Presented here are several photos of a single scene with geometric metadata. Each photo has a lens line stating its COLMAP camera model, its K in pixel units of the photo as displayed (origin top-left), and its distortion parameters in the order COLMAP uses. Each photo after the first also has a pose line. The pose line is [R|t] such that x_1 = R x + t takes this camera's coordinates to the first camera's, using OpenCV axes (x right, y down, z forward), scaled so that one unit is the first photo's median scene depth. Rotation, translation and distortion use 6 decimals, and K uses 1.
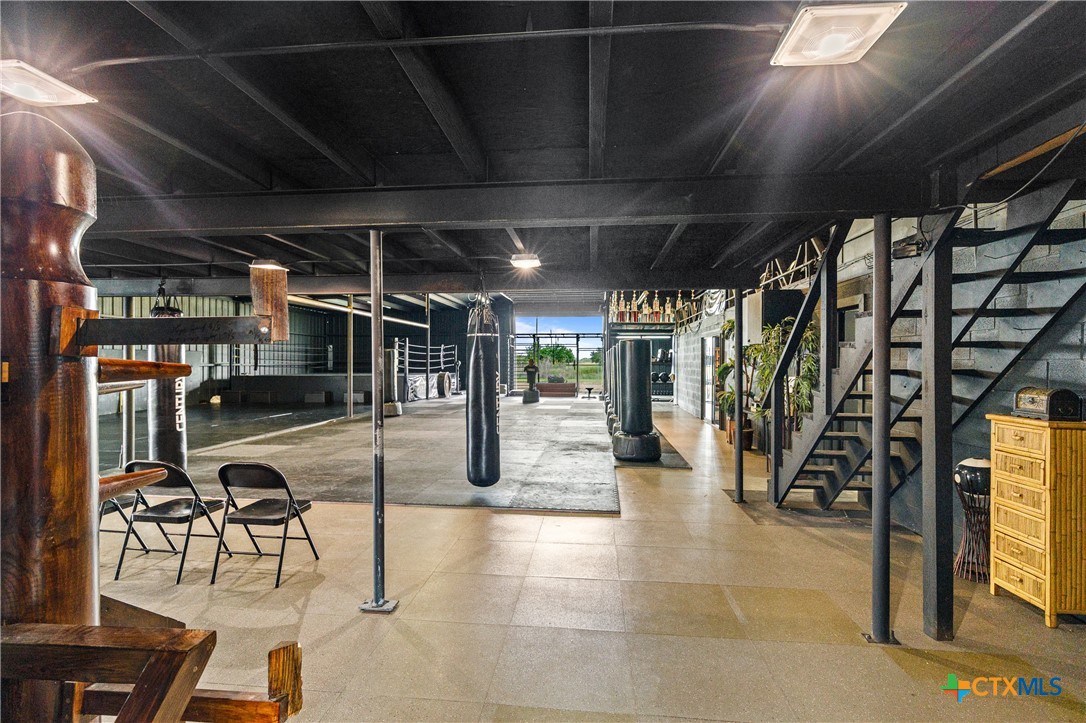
lens RADIAL K [[505.0, 0, 540.9], [0, 505.0, 358.0], [0, 0, 1]] dist [-0.026097, -0.000625]
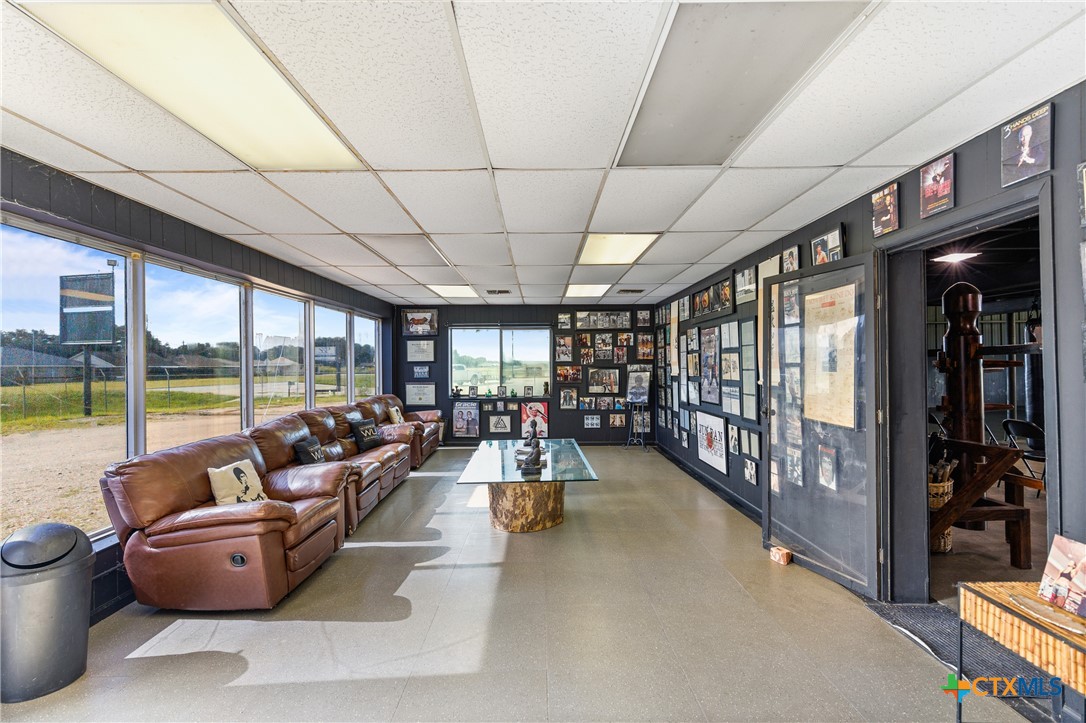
lens RADIAL K [[505.0, 0, 541.7], [0, 505.0, 362.5], [0, 0, 1]] dist [-0.026097, -0.000625]
pose [[0.105667, -0.011126, -0.994339, 1.880512], [0.012642, 0.999872, -0.009845, 0.013392], [0.994321, -0.011531, 0.105794, -2.066035]]
